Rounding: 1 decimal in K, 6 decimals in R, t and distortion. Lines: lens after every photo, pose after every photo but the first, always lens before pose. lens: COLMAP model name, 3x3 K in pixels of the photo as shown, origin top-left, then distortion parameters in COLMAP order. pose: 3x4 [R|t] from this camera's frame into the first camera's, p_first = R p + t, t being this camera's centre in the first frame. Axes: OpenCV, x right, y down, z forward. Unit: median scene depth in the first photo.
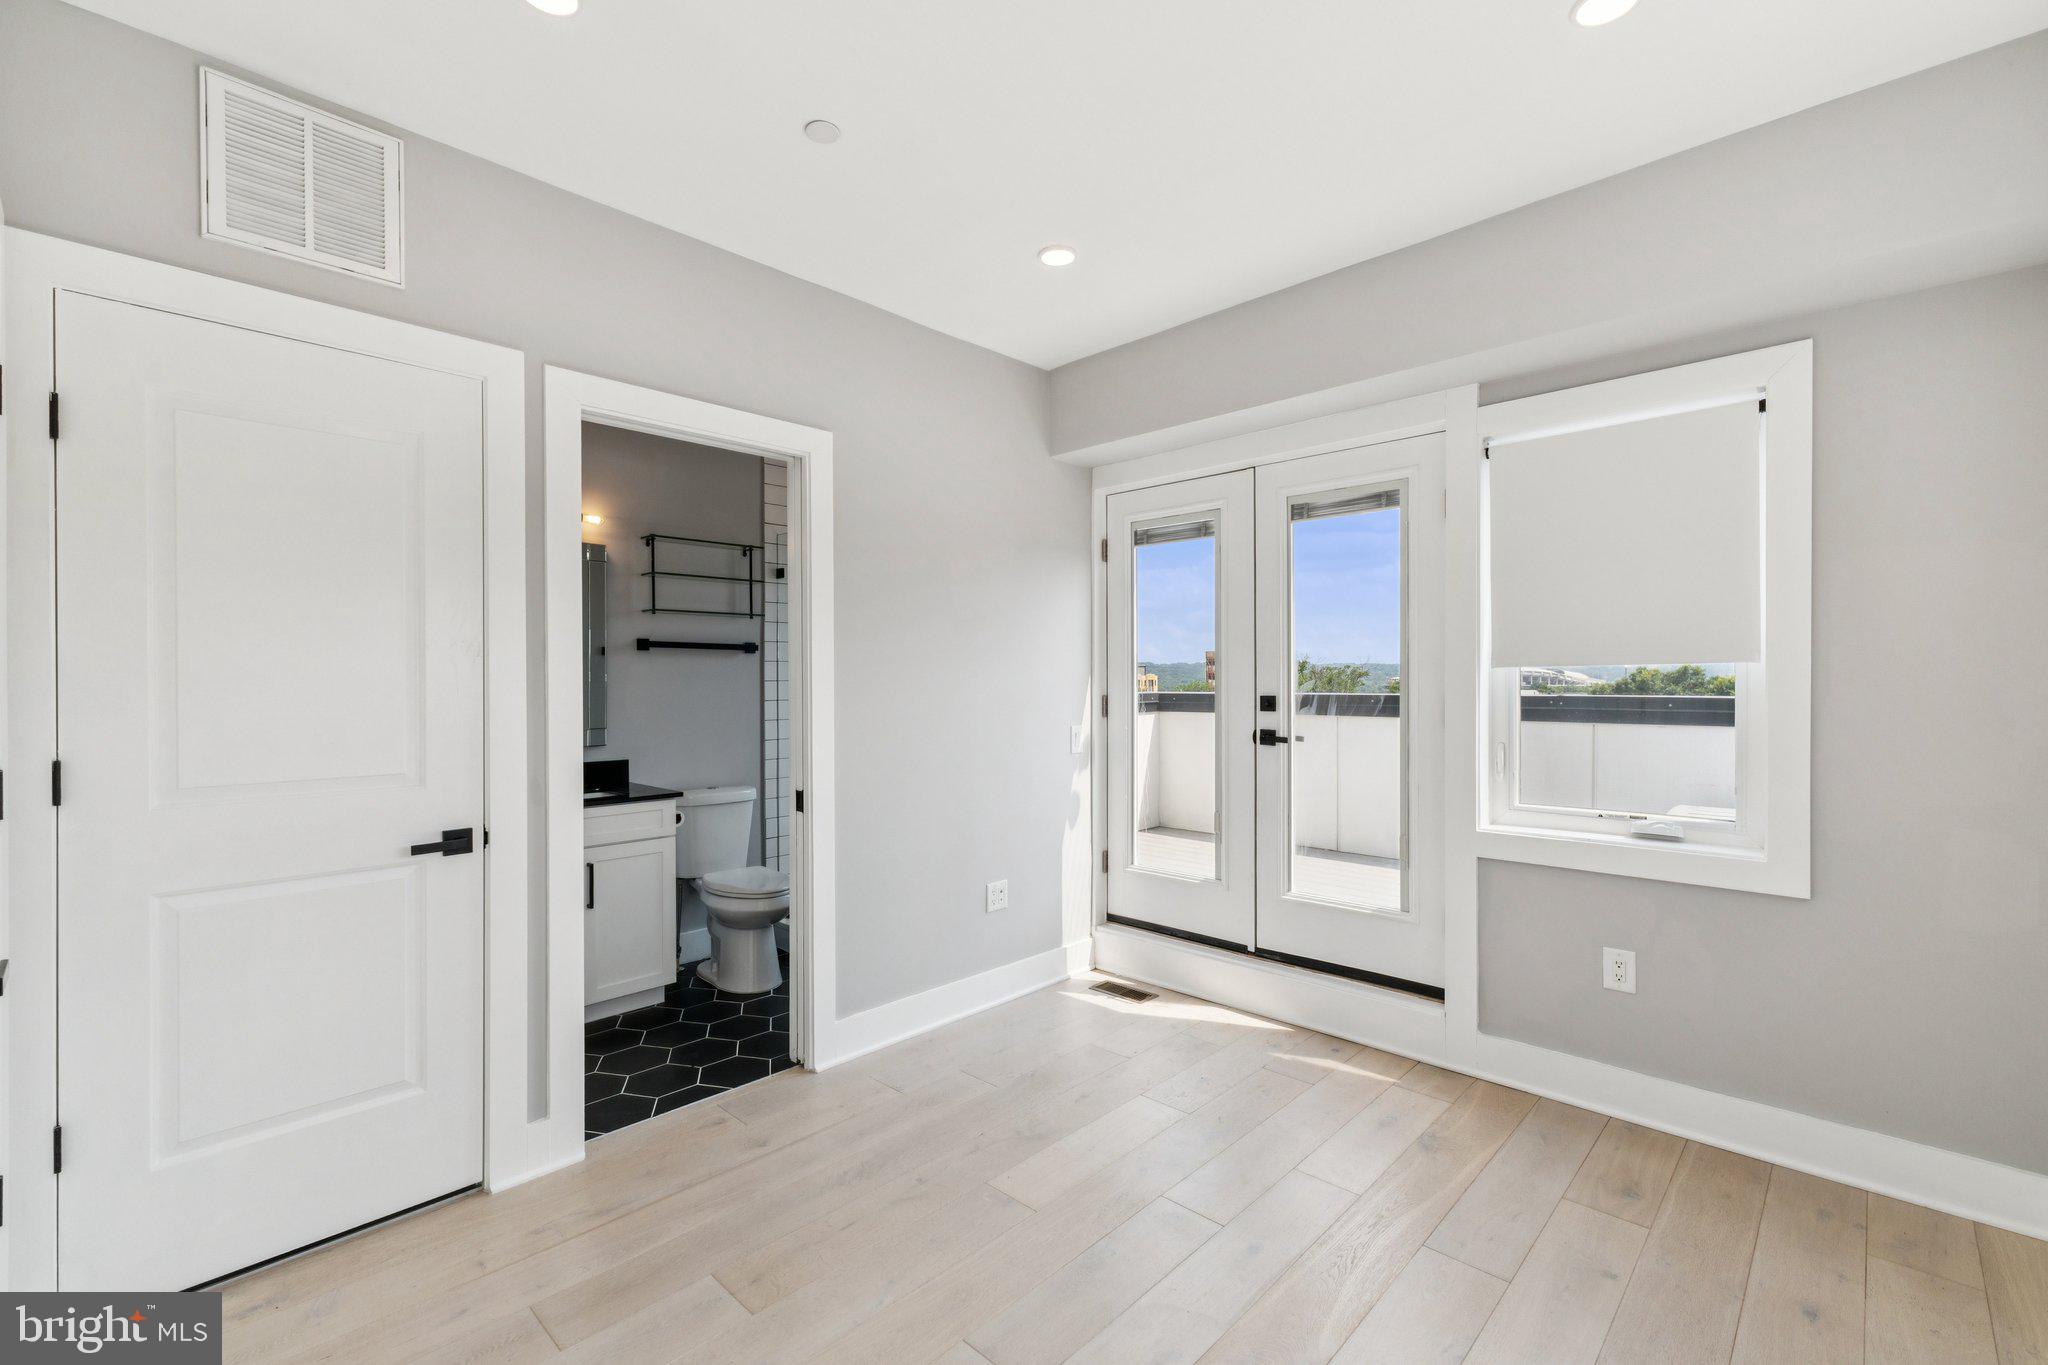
lens RADIAL K [[880.7, 0, 1012.2], [0, 880.7, 685.8], [0, 0, 1]] dist [0.011734, 0.000099]
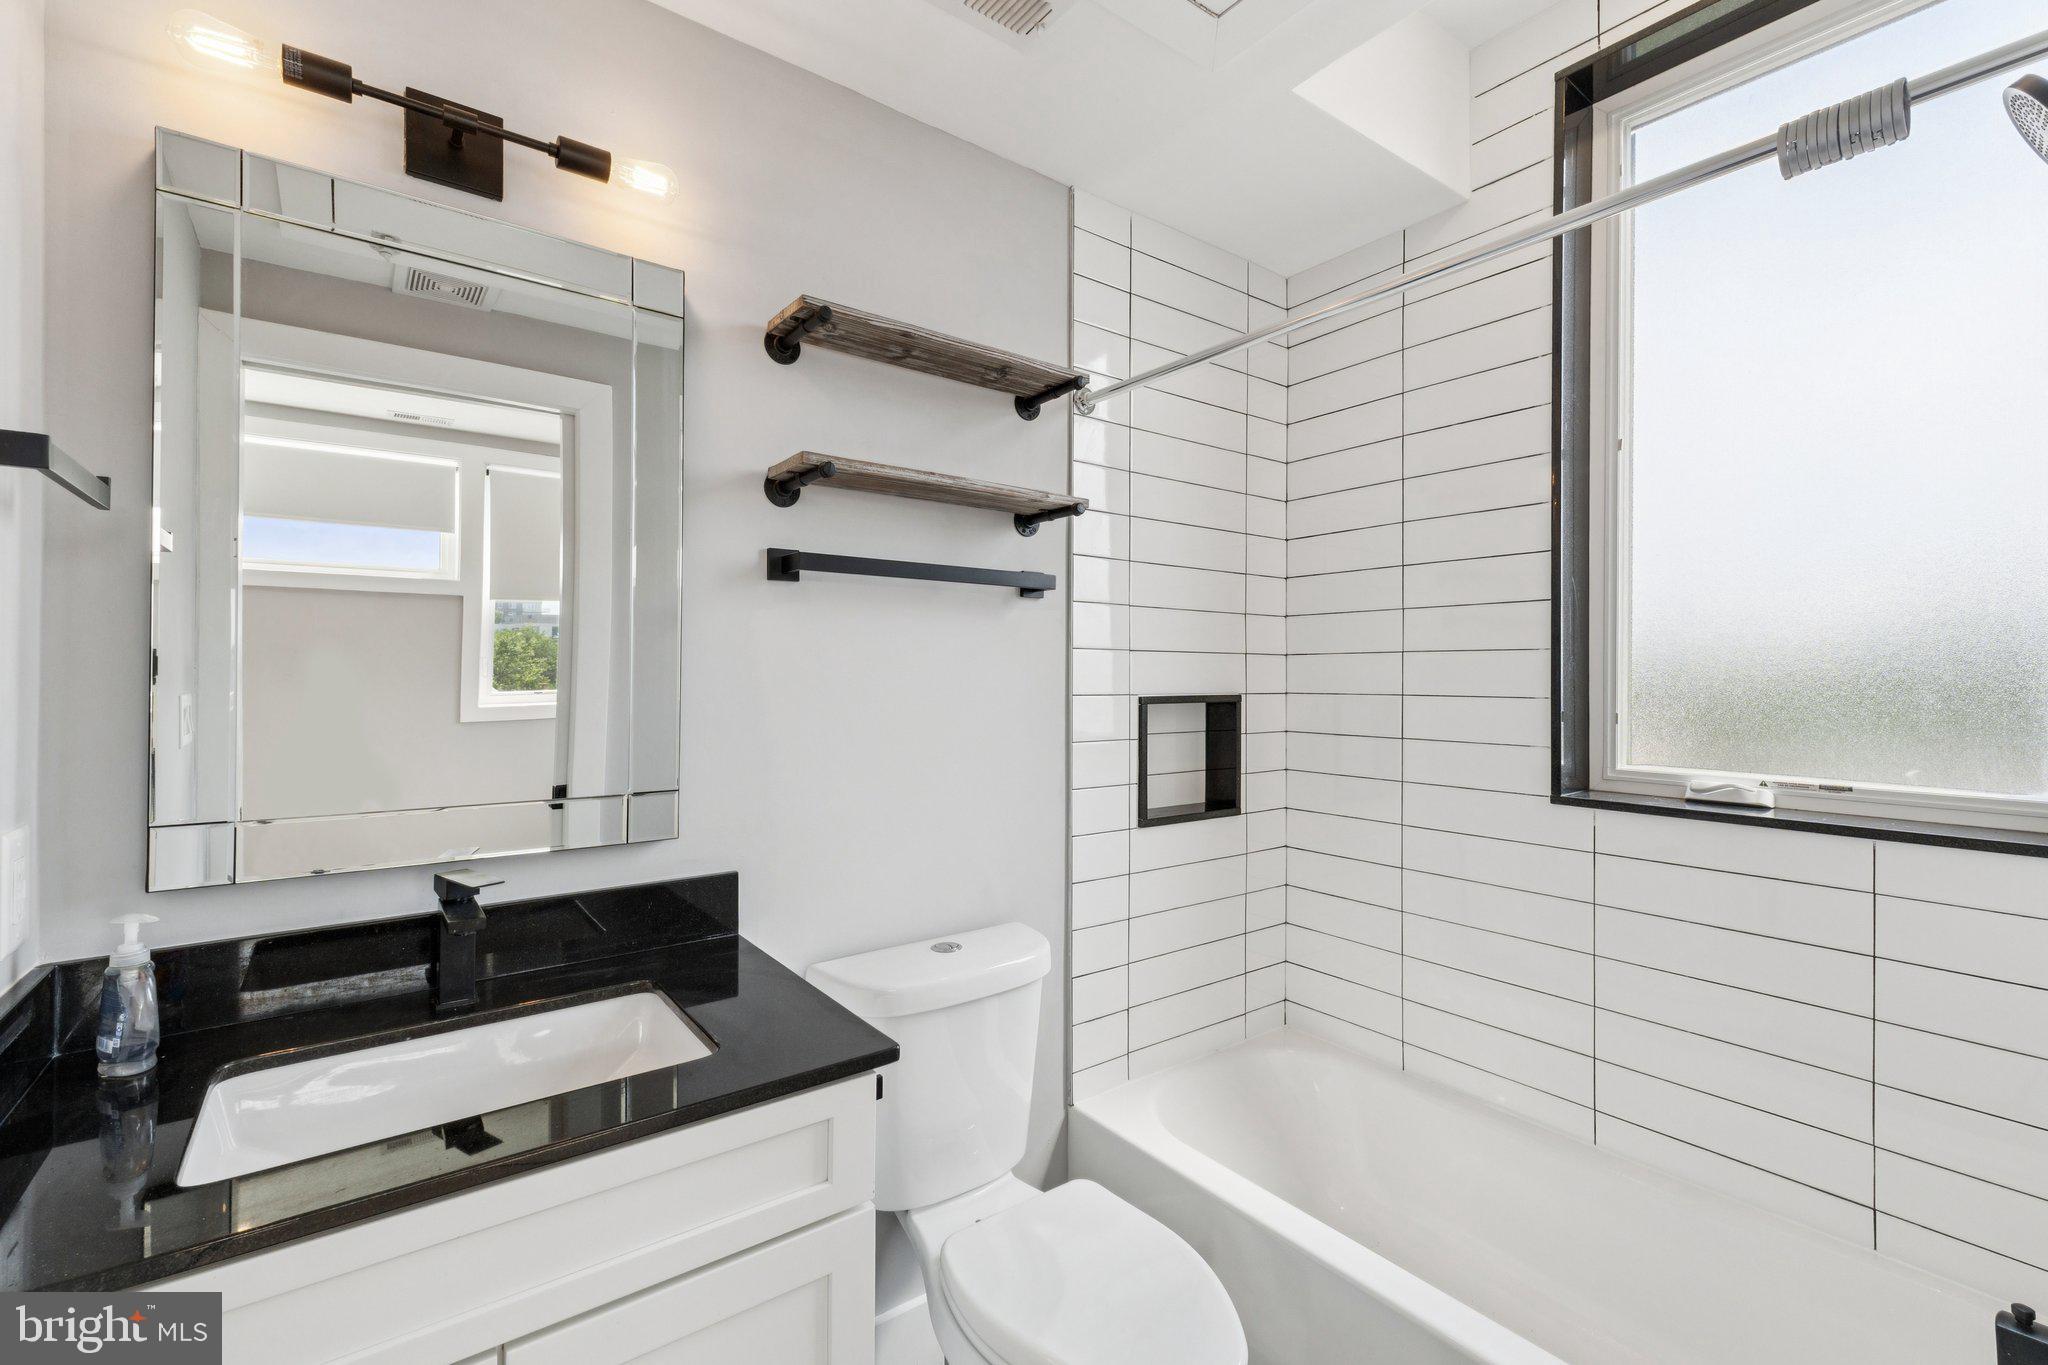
lens RADIAL K [[880.7, 0, 1021.7], [0, 880.7, 677.8], [0, 0, 1]] dist [0.011734, 0.000099]
pose [[0.991154, 0.000693, -0.132719, -0.262233], [-0.001914, 0.999957, -0.009080, 0.004101], [0.132707, 0.009253, 0.991112, 0.634262]]
